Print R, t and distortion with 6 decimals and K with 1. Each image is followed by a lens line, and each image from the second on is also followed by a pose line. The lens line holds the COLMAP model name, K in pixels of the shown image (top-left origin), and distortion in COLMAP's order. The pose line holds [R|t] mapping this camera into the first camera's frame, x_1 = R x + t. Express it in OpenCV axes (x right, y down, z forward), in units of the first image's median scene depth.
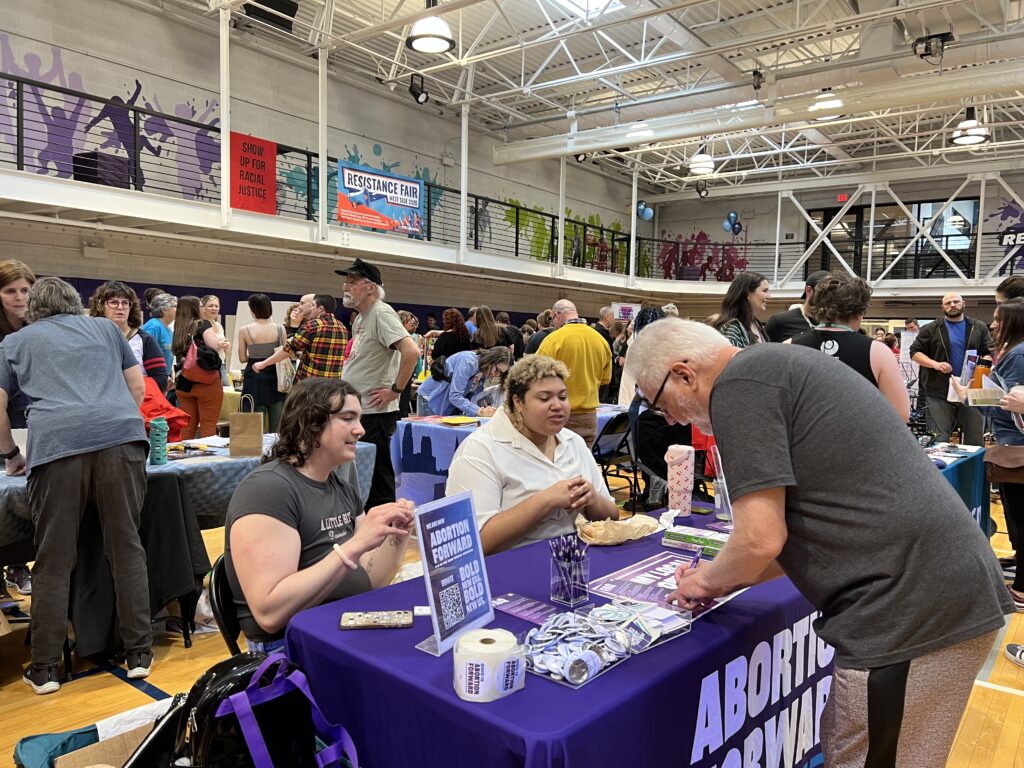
lens RADIAL K [[772.3, 0, 517.0], [0, 772.3, 382.3], [0, 0, 1]] dist [0.054242, -0.063808]
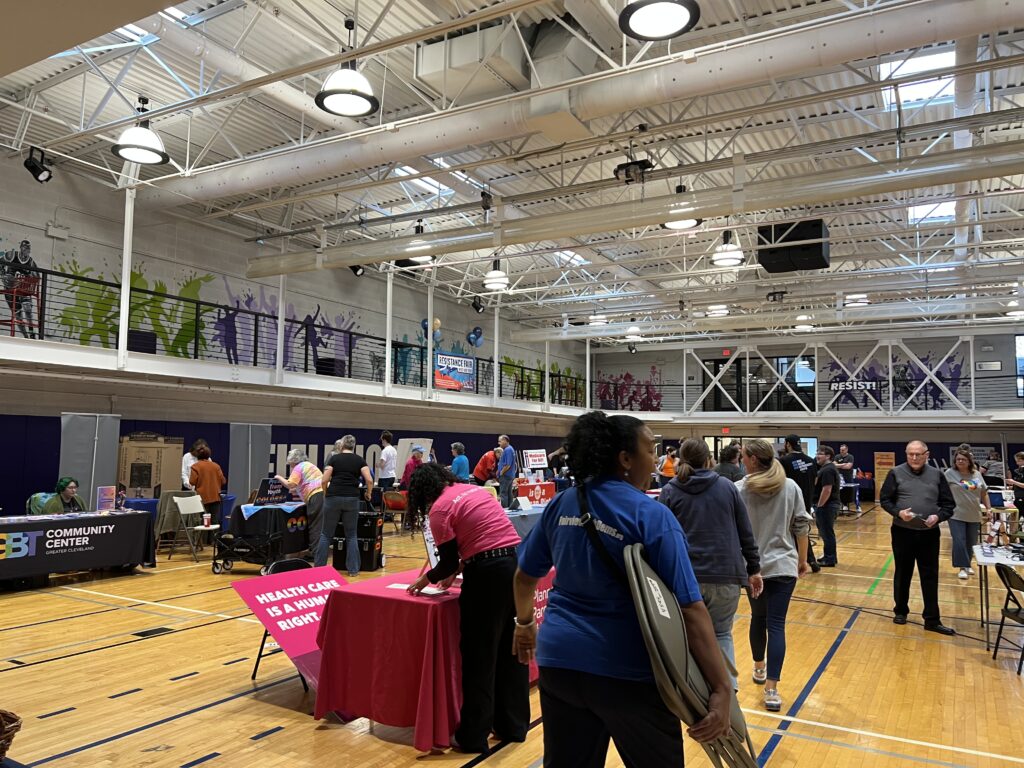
lens RADIAL K [[765.2, 0, 505.4], [0, 765.2, 383.9], [0, 0, 1]] dist [0.057856, -0.066056]
pose [[0.992293, -0.002421, 0.123890, -0.274977], [0.019135, 0.990809, -0.133905, 0.003109], [-0.122427, 0.135244, 0.983220, -0.569847]]
